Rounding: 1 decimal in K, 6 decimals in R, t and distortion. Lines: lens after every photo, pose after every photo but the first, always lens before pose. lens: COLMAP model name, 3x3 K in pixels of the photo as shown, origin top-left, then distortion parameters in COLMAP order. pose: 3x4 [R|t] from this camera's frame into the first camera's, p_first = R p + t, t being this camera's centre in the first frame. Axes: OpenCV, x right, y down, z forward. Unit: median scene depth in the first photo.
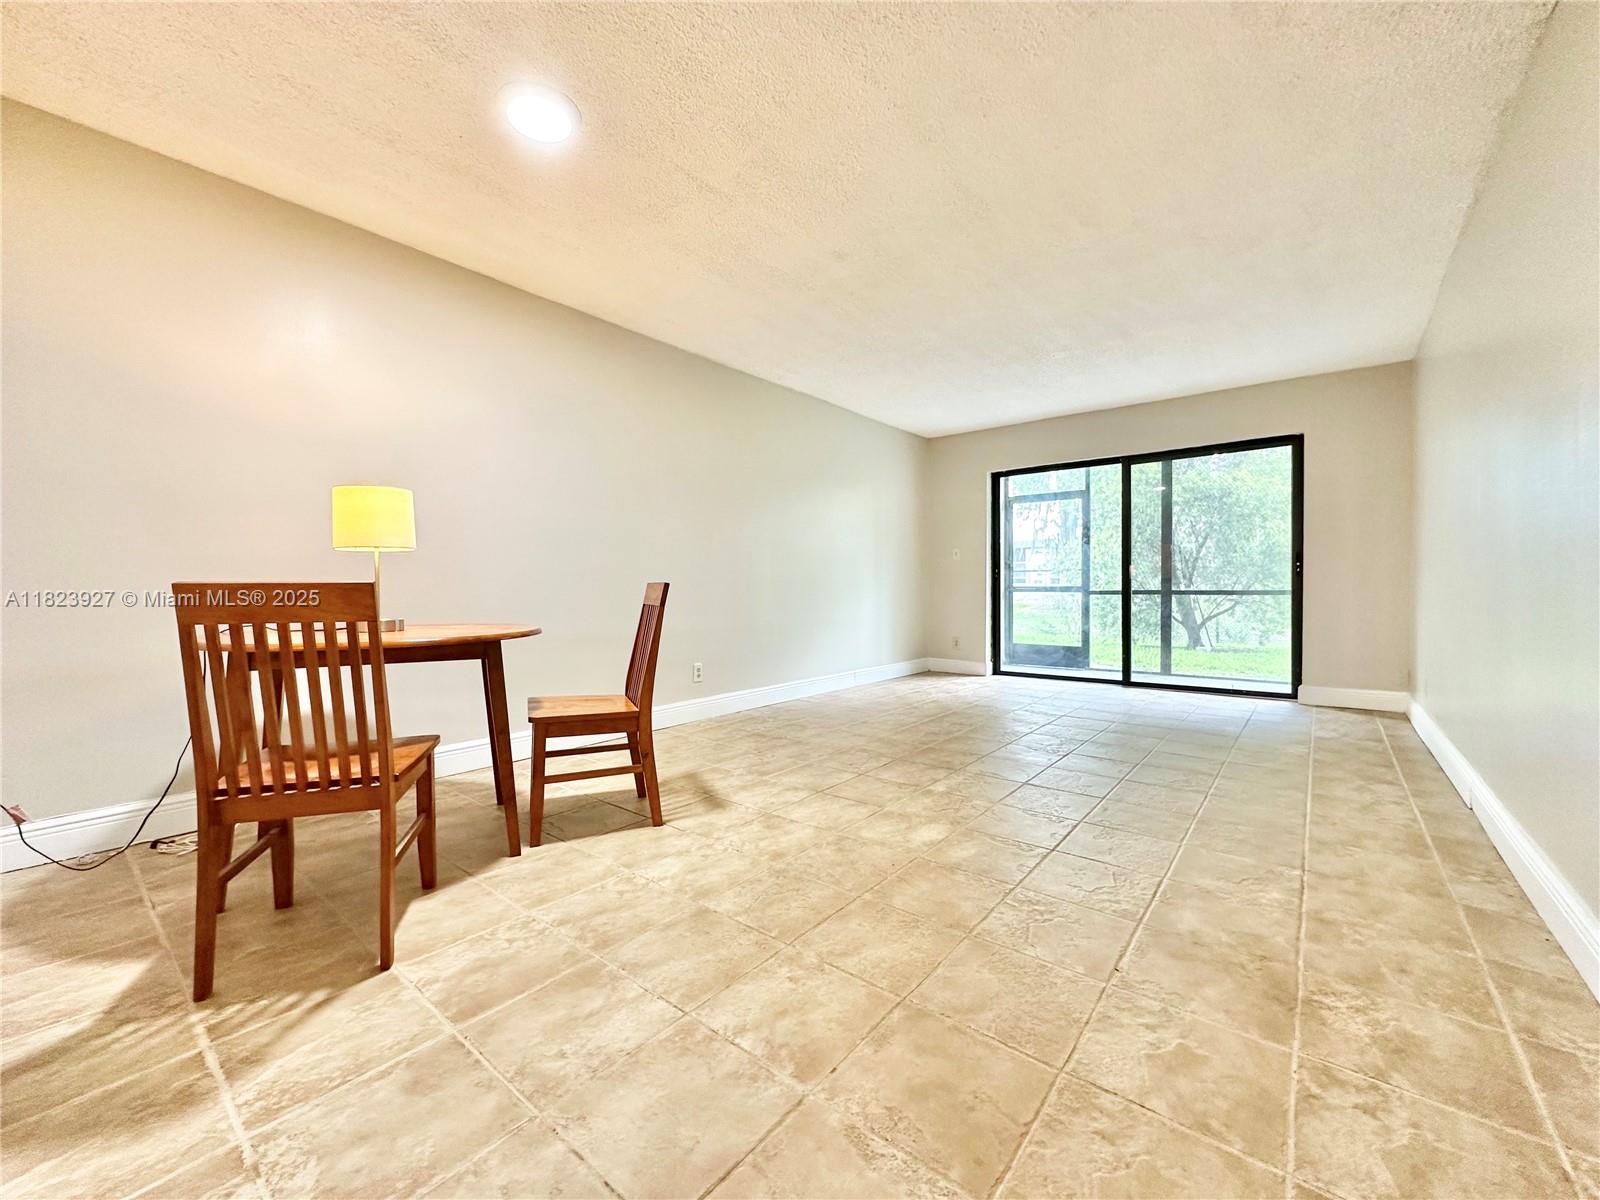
lens RADIAL K [[635.0, 0, 802.5], [0, 635.0, 592.7], [0, 0, 1]] dist [0.003862, 0.000380]
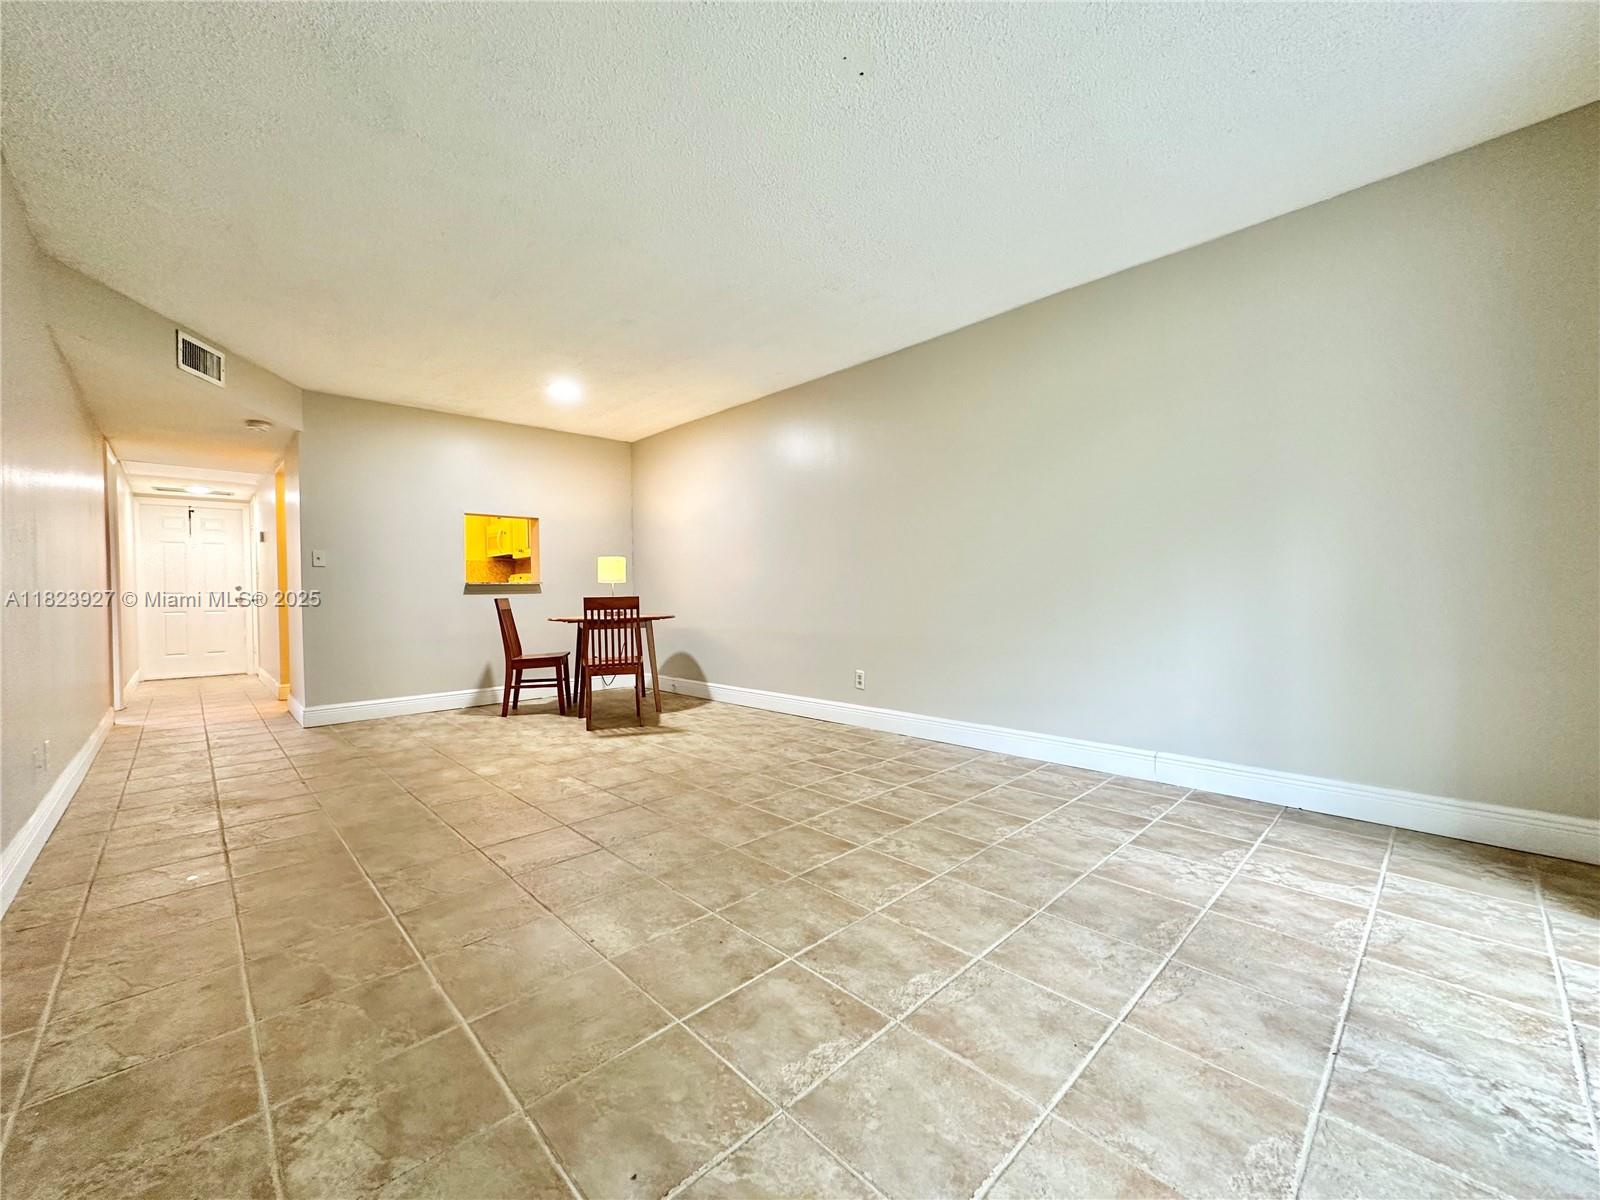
lens RADIAL K [[635.0, 0, 802.6], [0, 635.0, 600.3], [0, 0, 1]] dist [0.003862, 0.000380]
pose [[-0.115914, 0.017718, -0.993101, 1.168968], [0.007719, 0.999827, 0.016937, -0.024898], [0.993229, -0.005703, -0.116031, 1.416293]]
